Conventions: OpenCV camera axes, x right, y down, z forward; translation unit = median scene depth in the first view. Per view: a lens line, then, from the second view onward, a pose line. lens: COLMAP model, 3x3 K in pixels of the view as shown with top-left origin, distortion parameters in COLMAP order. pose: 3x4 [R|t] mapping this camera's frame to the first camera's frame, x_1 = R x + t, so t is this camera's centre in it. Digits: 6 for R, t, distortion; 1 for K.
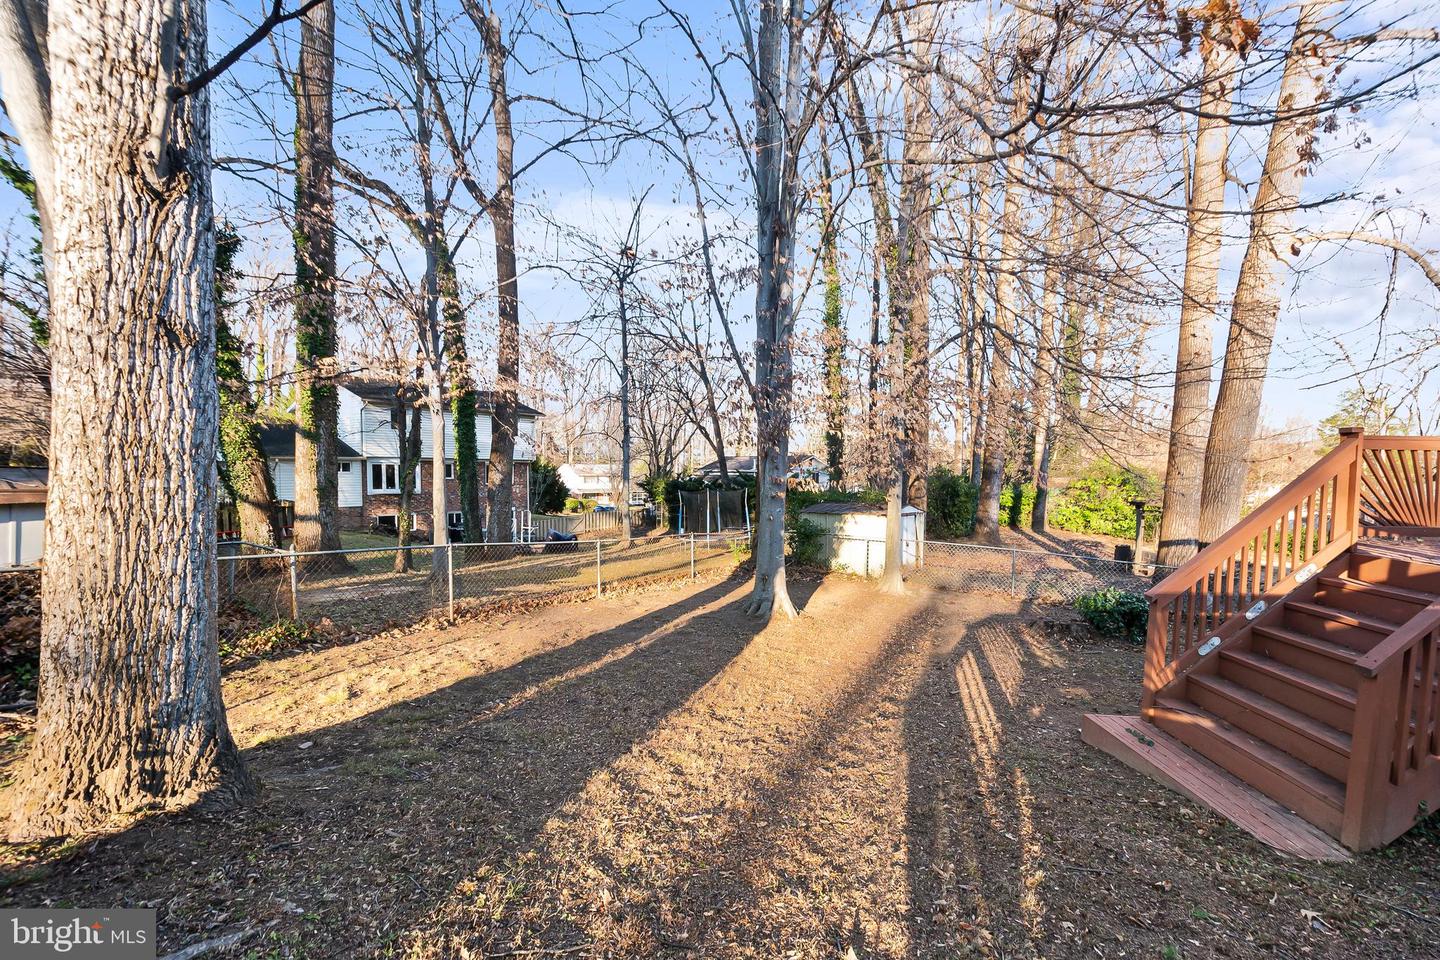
lens RADIAL K [[629.2, 0, 732.3], [0, 629.2, 500.1], [0, 0, 1]] dist [0.009066, -0.000646]
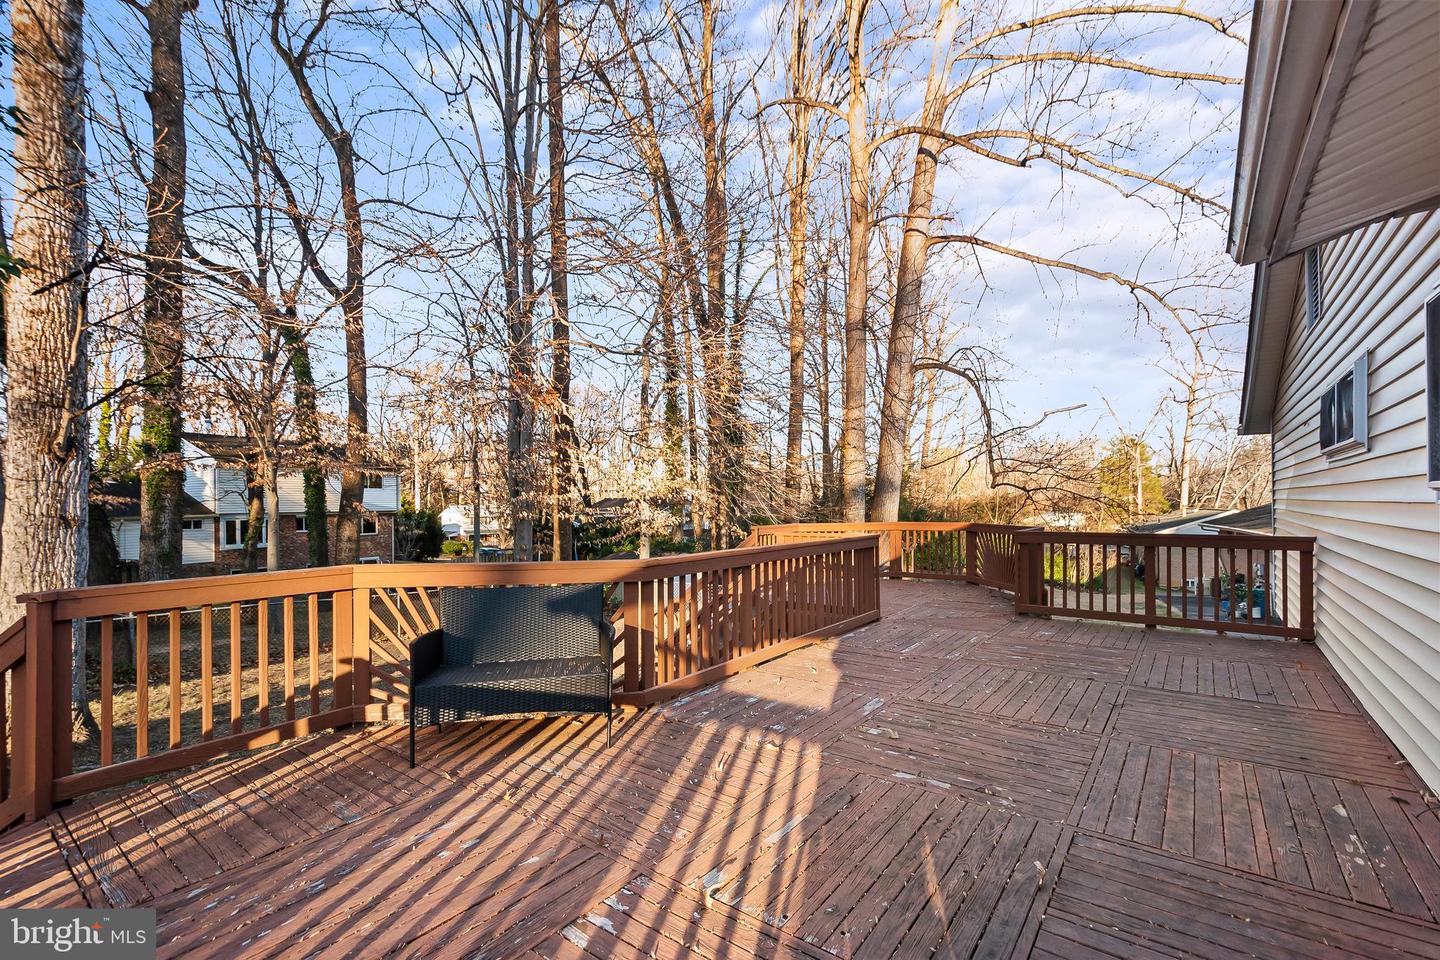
lens RADIAL K [[629.2, 0, 732.3], [0, 629.2, 500.1], [0, 0, 1]] dist [0.009066, -0.000646]
pose [[0.989874, -0.019112, 0.140655, 1.057265], [0.026035, 0.998530, -0.047542, -0.174149], [-0.139540, 0.050722, 0.988917, -1.458275]]
